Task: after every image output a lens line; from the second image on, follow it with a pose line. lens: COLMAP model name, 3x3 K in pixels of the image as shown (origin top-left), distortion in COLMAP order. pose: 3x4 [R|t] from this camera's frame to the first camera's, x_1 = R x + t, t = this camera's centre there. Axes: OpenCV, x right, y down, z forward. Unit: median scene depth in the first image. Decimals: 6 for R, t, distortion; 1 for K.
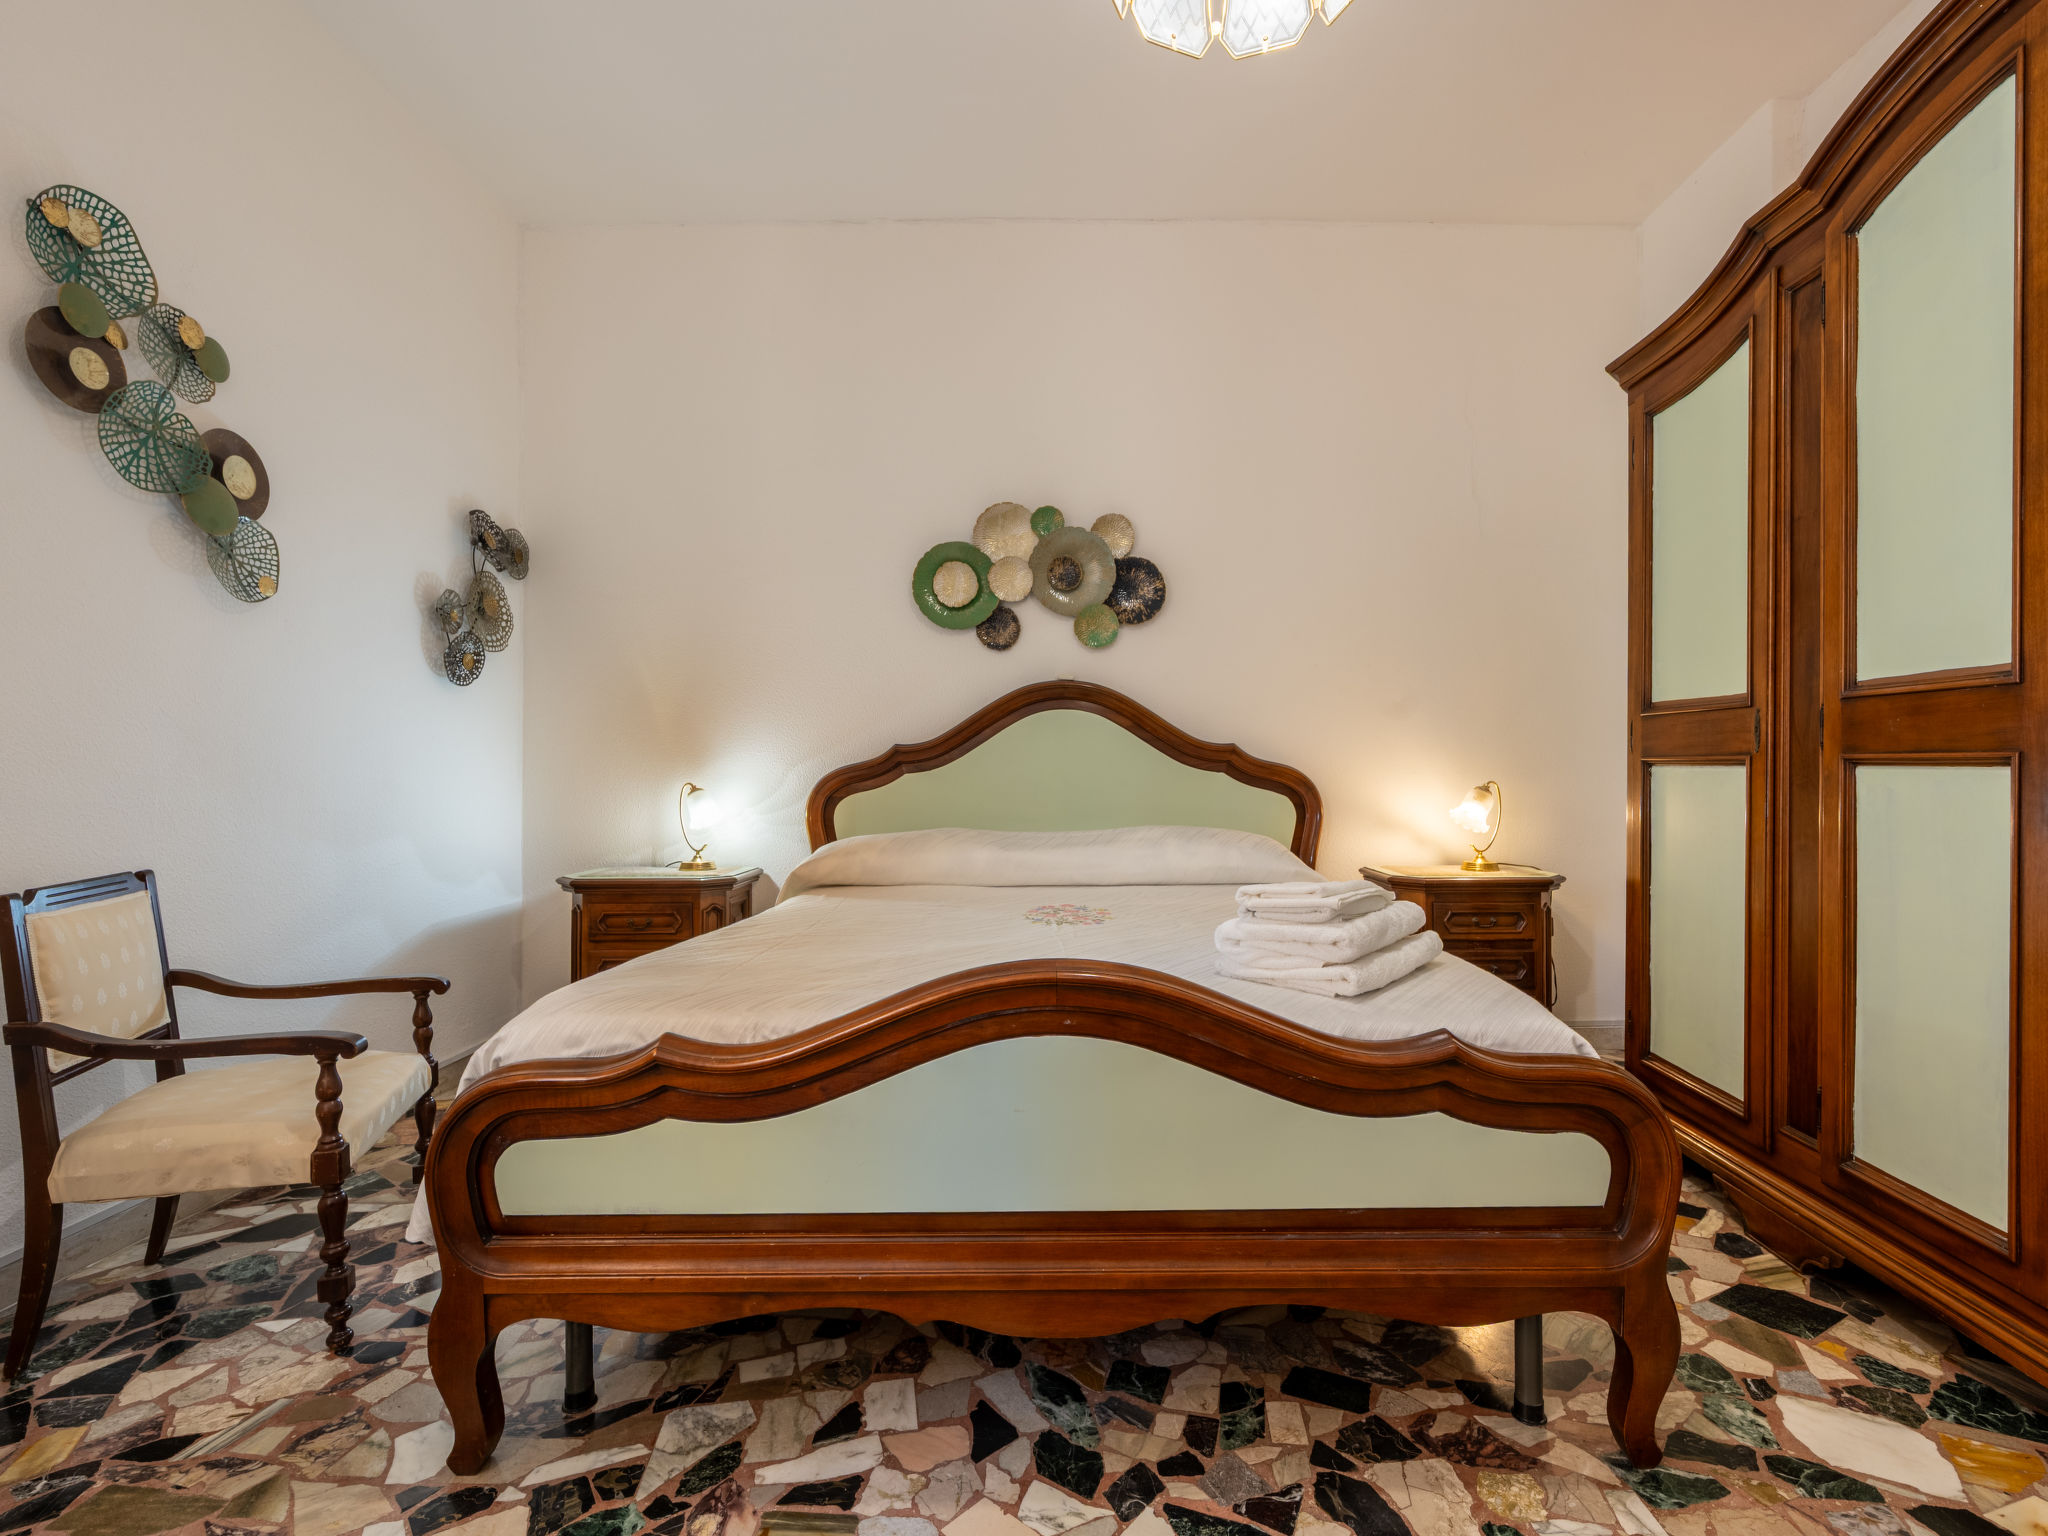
lens RADIAL K [[992.9, 0, 1084.9], [0, 992.9, 760.0], [0, 0, 1]] dist [-0.002551, 0.000230]
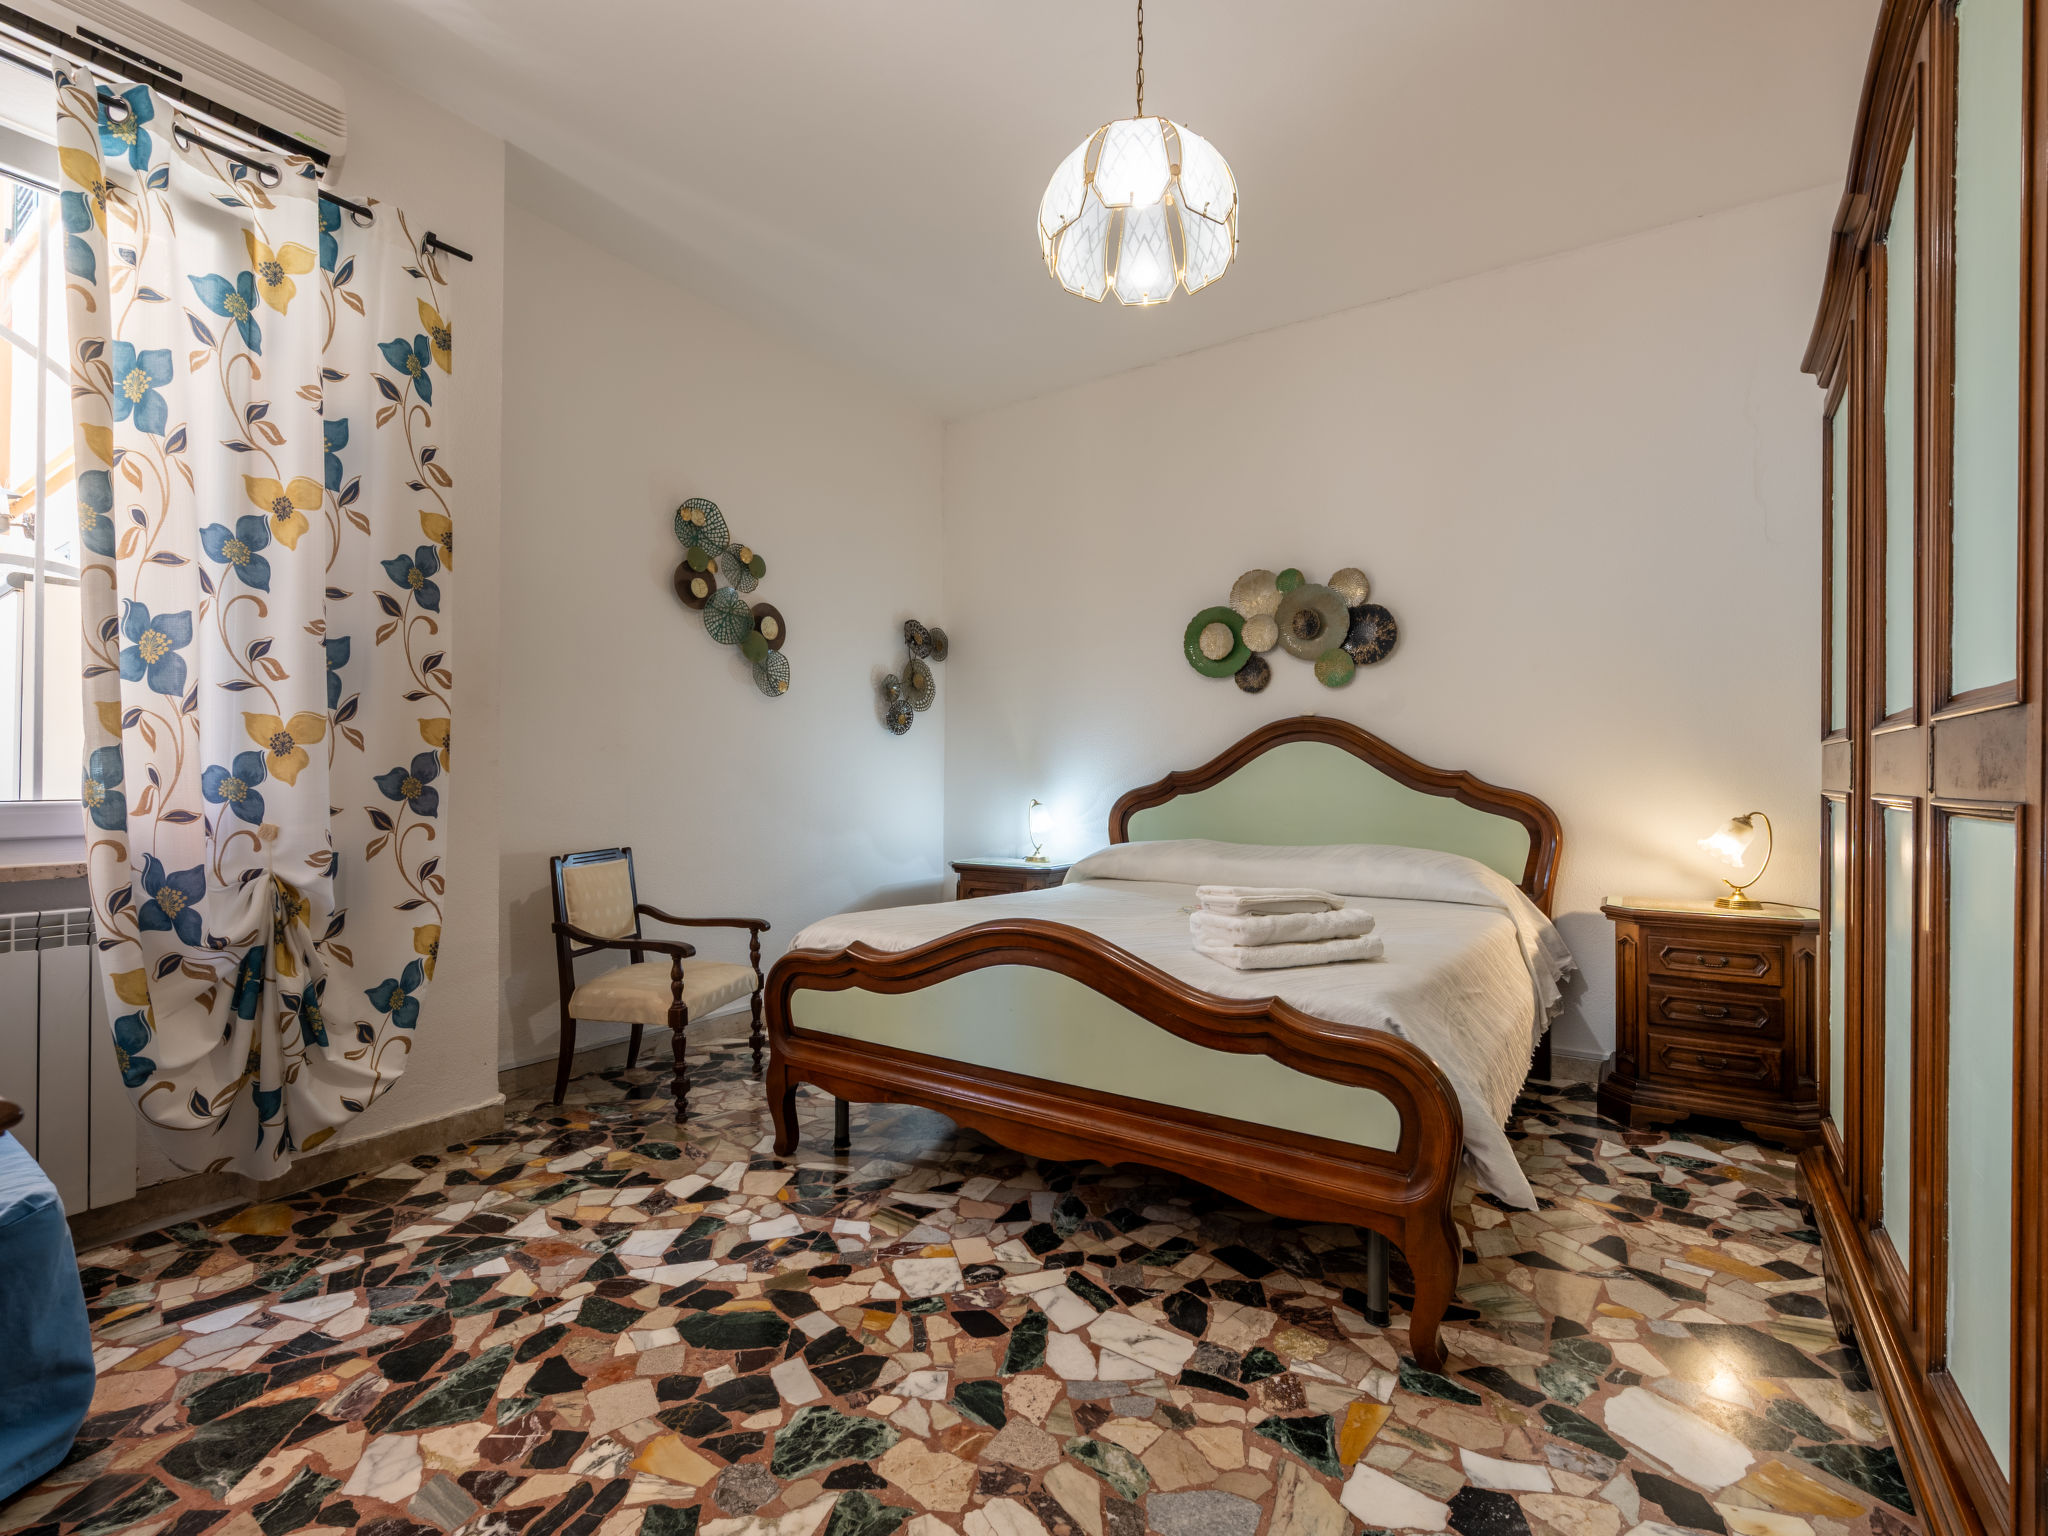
lens RADIAL K [[973.3, 0, 1014.9], [0, 973.3, 762.0], [0, 0, 1]] dist [-0.001189, -0.000621]
pose [[0.816719, -0.005405, -0.577010, 0.544032], [-0.000070, 0.999955, -0.009467, -0.024331], [0.577036, 0.007772, 0.816682, -0.193036]]
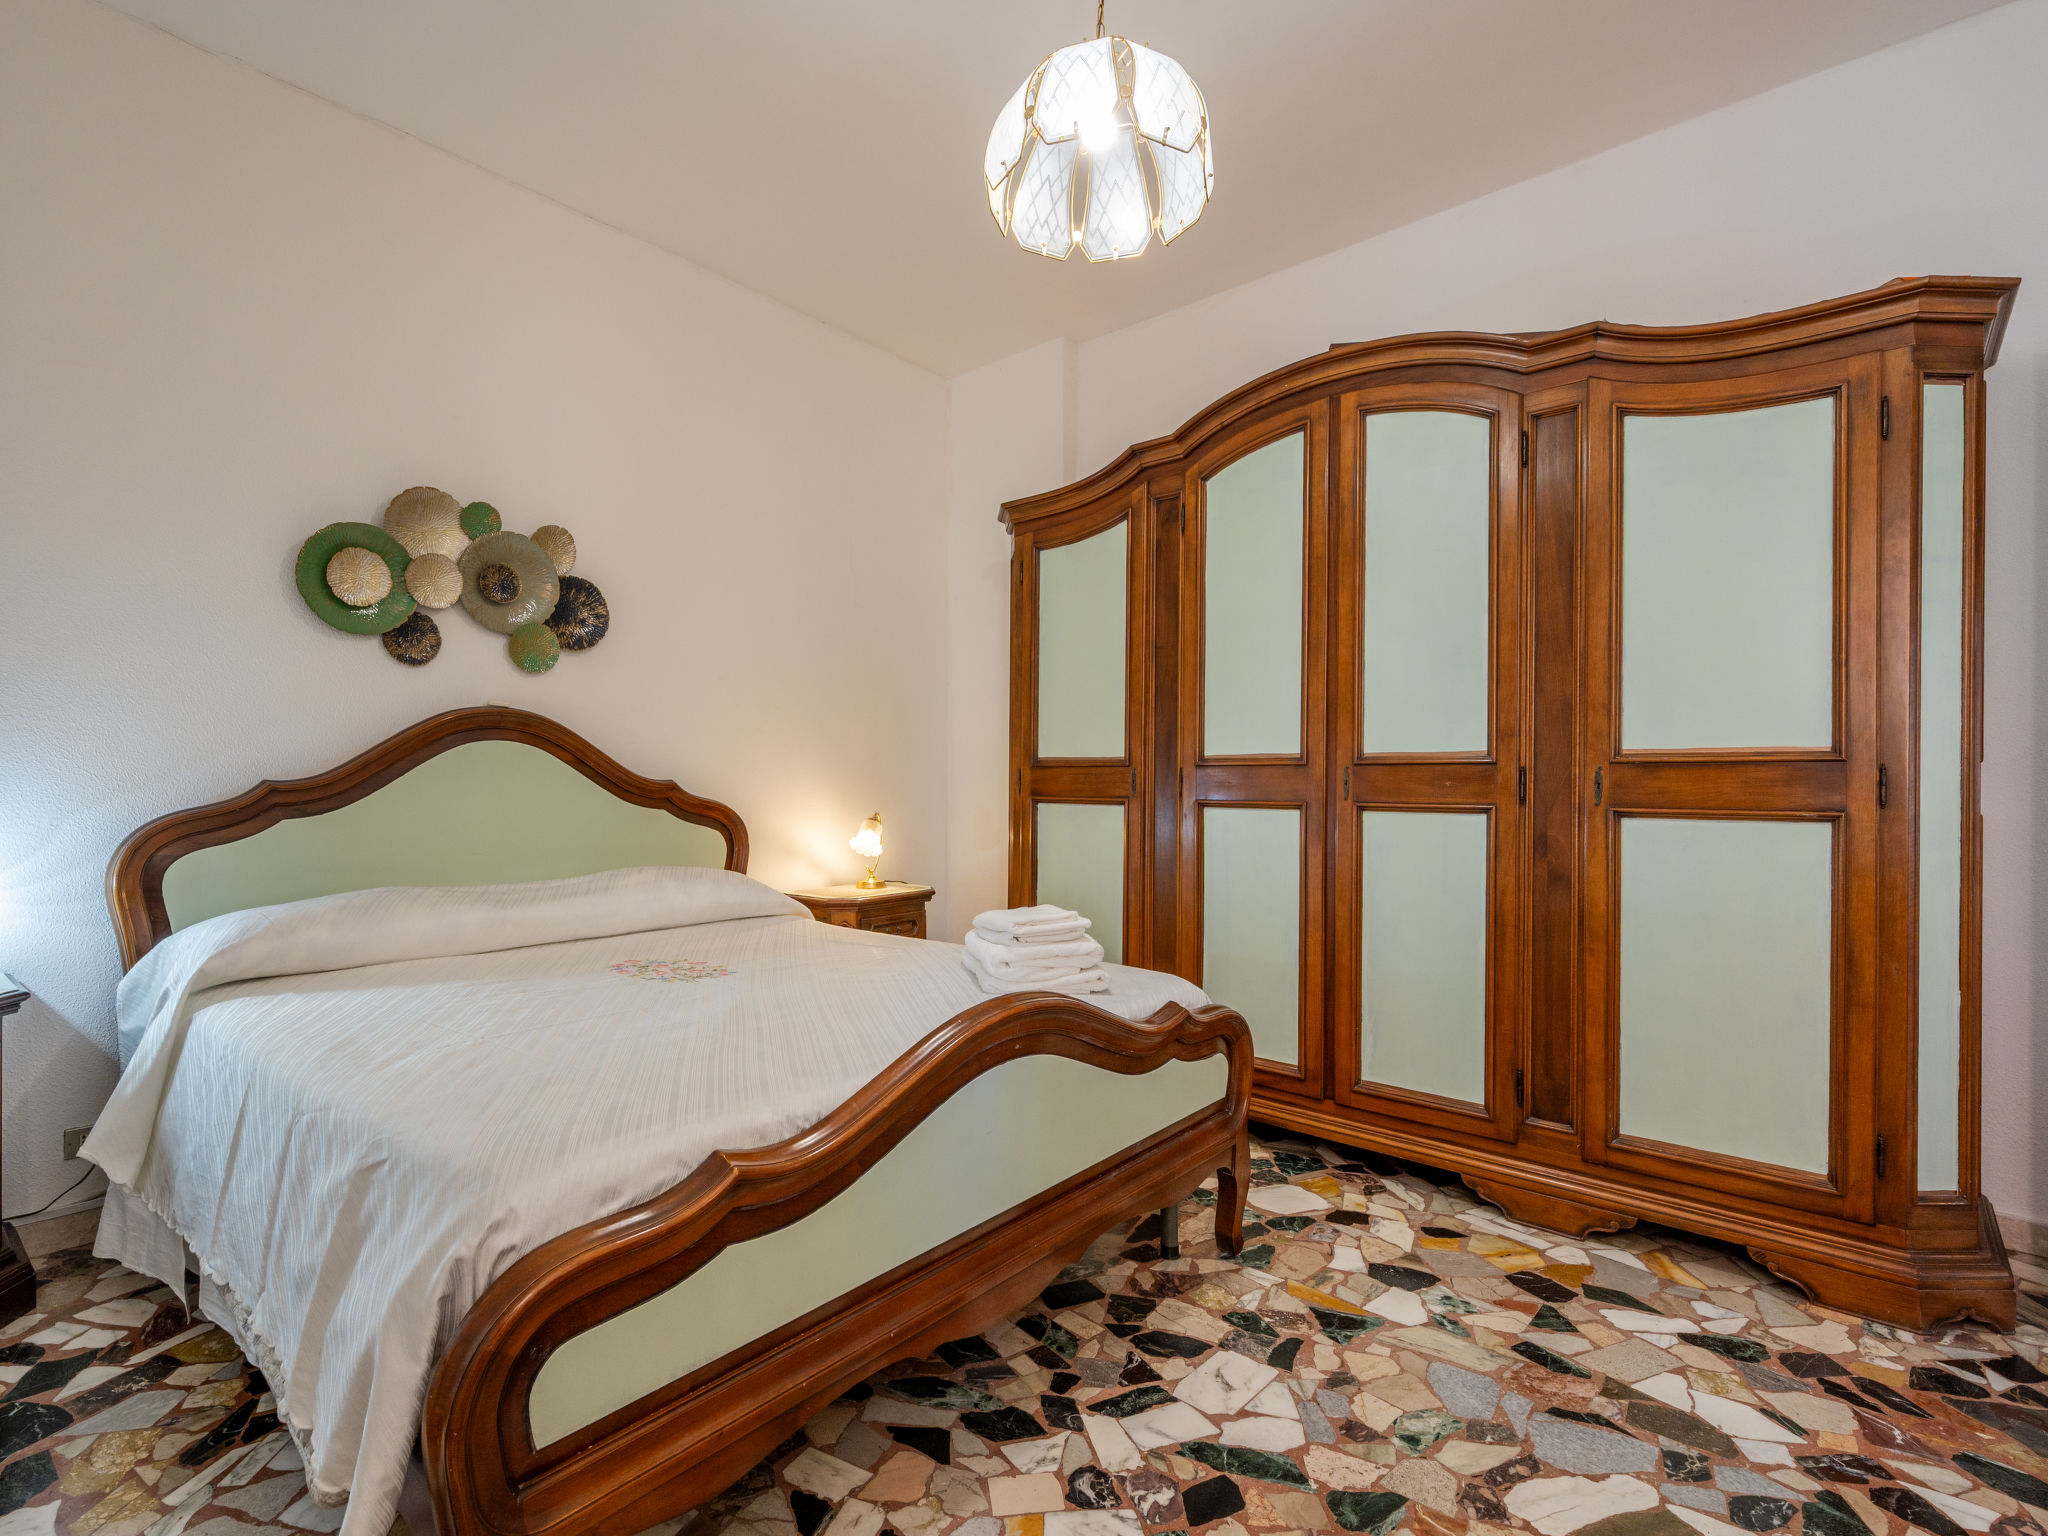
lens RADIAL K [[993.2, 0, 993.7], [0, 993.2, 771.4], [0, 0, 1]] dist [-0.001911, -0.000320]
pose [[0.660951, 0.007956, 0.750387, -0.584503], [-0.008394, 0.999960, -0.003209, -0.038081], [-0.750382, -0.004178, 0.660991, 0.151243]]
